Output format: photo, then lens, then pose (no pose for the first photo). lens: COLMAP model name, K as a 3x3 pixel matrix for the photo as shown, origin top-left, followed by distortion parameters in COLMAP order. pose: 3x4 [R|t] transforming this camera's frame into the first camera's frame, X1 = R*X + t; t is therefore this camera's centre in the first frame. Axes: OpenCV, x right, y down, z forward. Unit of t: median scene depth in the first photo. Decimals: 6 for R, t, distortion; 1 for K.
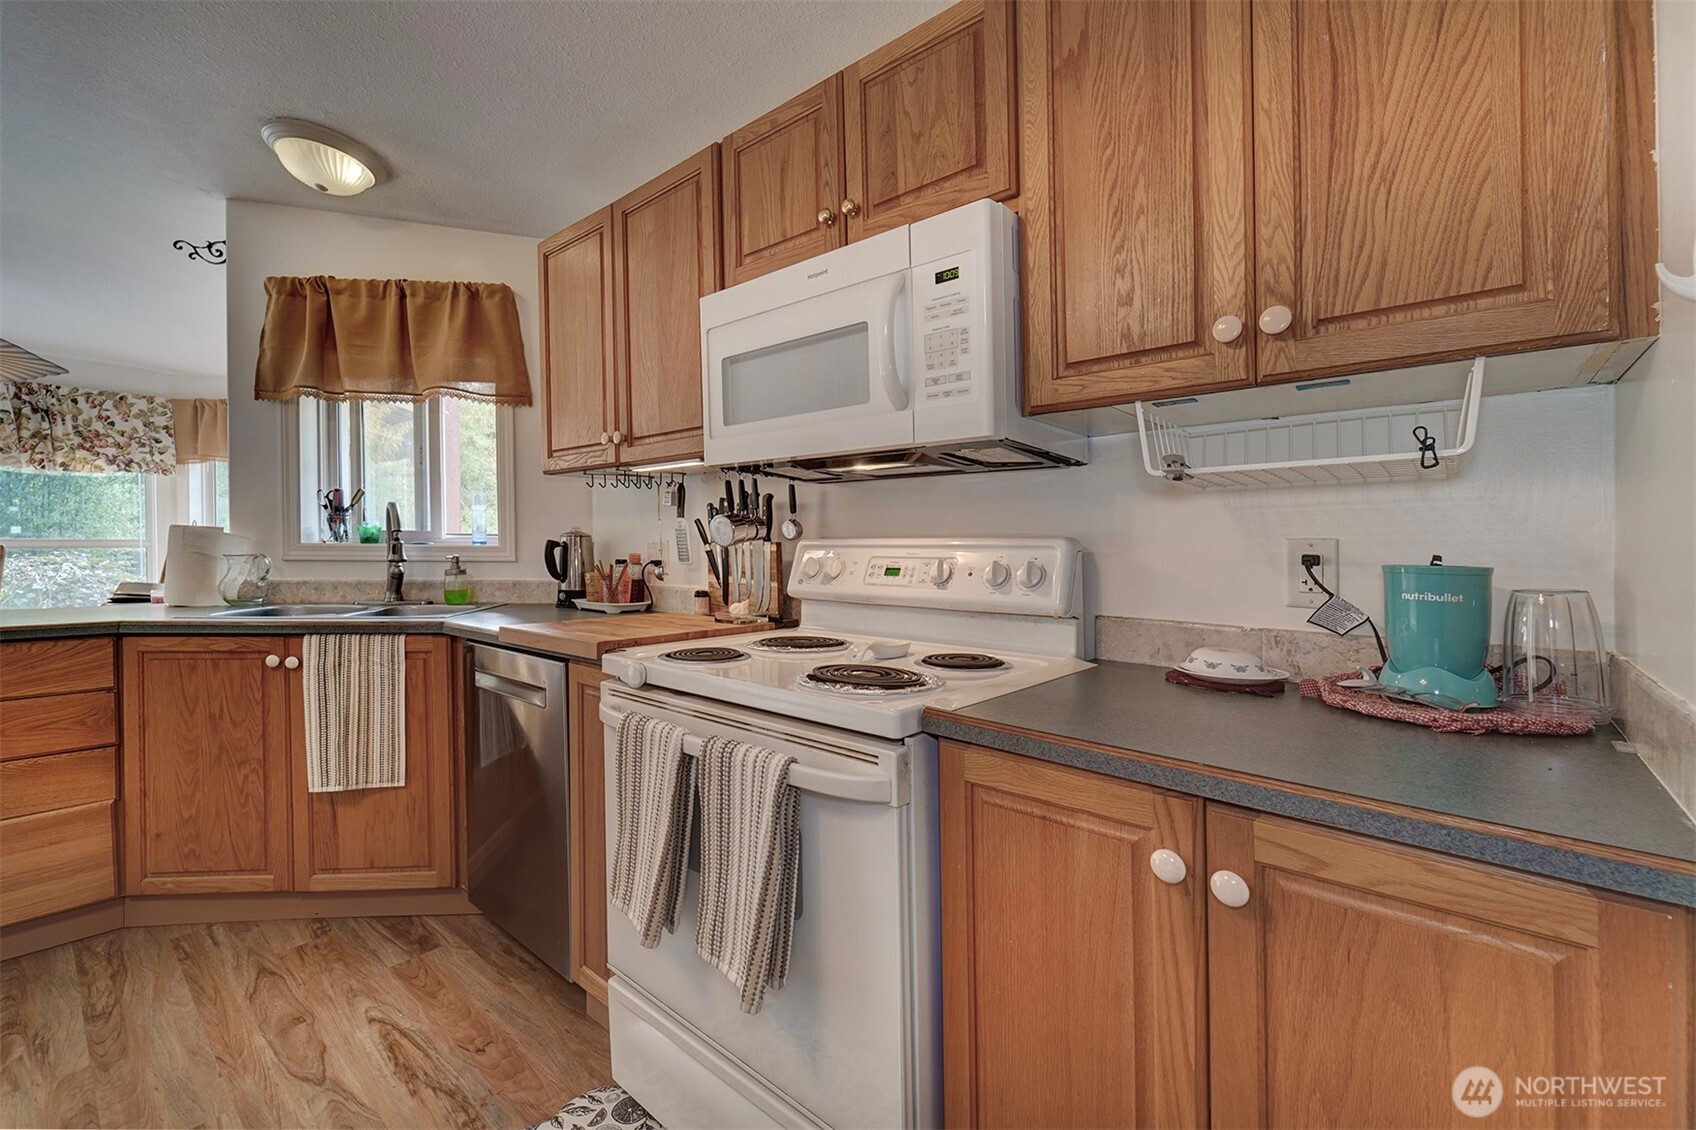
lens RADIAL K [[694.5, 0, 851.7], [0, 694.5, 546.9], [0, 0, 1]] dist [0.001111, 0.000564]
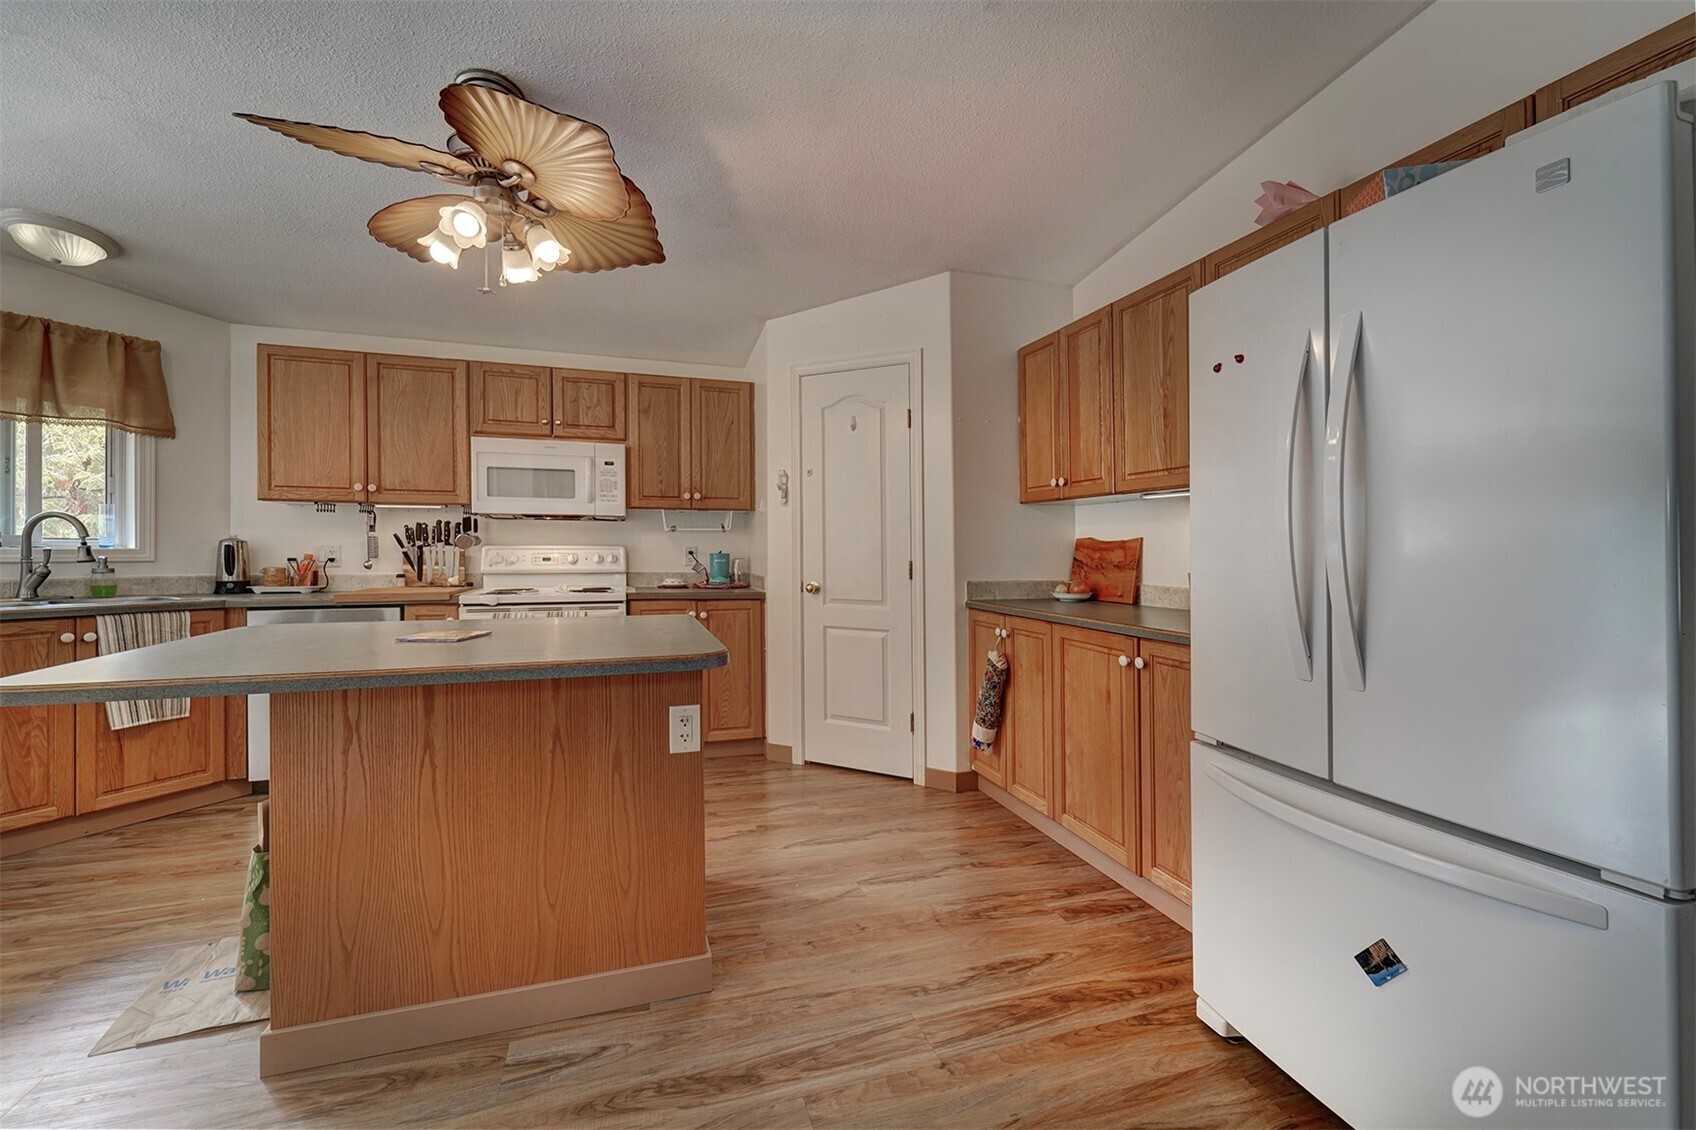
lens RADIAL K [[694.5, 0, 844.0], [0, 694.5, 550.0], [0, 0, 1]] dist [0.001111, 0.000564]
pose [[0.516609, -0.003415, 0.856215, -1.290739], [0.000432, 0.999993, 0.003728, -0.004991], [-0.856221, -0.001556, 0.516607, -0.992115]]
